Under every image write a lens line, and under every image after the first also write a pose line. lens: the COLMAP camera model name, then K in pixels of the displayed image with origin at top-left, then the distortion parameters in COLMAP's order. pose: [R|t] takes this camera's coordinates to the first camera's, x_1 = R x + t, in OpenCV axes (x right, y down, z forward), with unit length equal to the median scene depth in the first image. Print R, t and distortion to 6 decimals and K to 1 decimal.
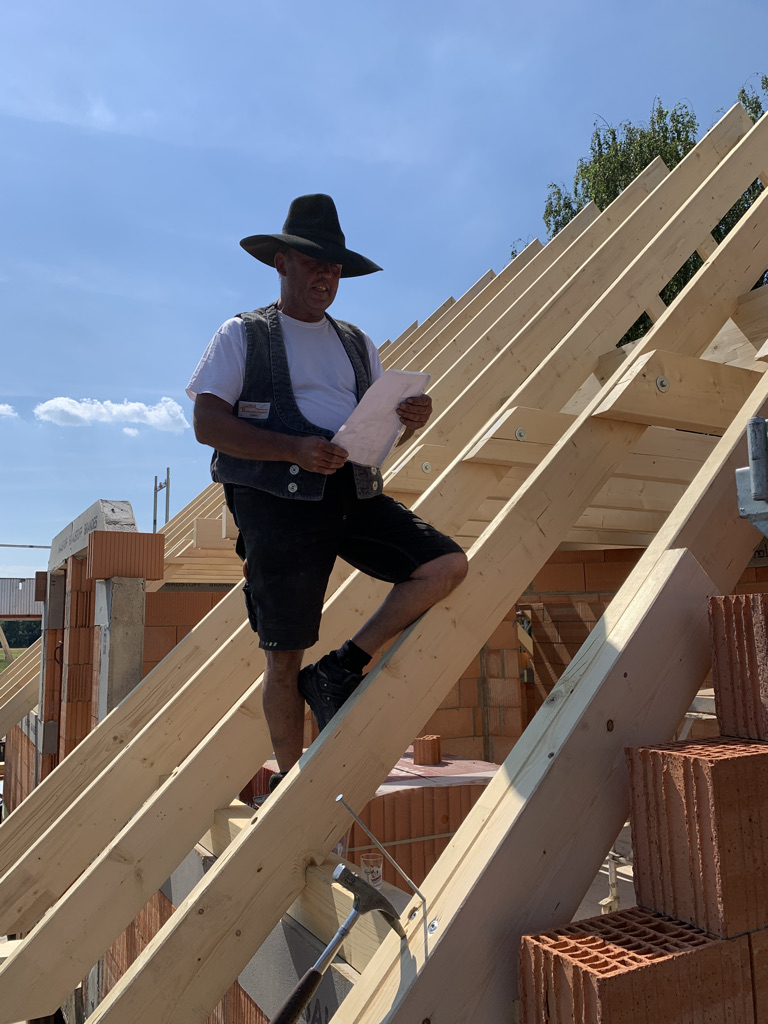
lens RADIAL K [[765.4, 0, 384.0], [0, 765.4, 512.0], [0, 0, 1]] dist [0.046720, -0.054276]
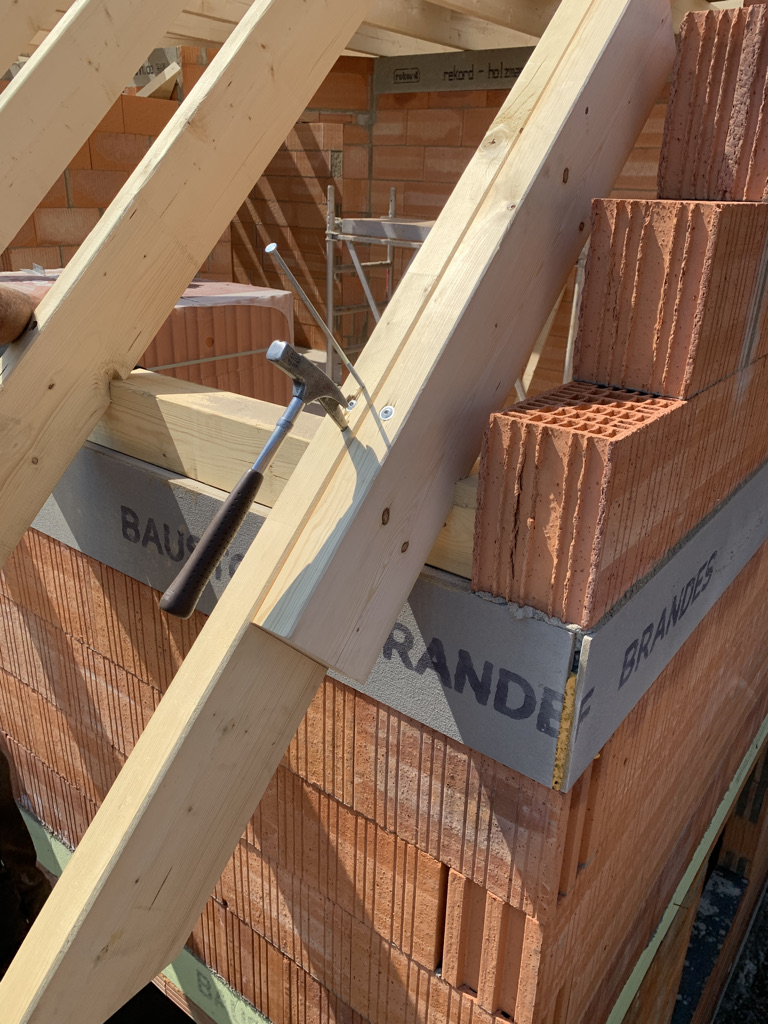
lens RADIAL K [[765.4, 0, 384.0], [0, 765.4, 512.0], [0, 0, 1]] dist [0.046720, -0.054276]
pose [[0.910164, -0.116687, 0.397474, -0.269483], [-0.112492, 0.853830, 0.508252, 0.220069], [-0.398682, -0.507306, 0.763999, 0.339333]]
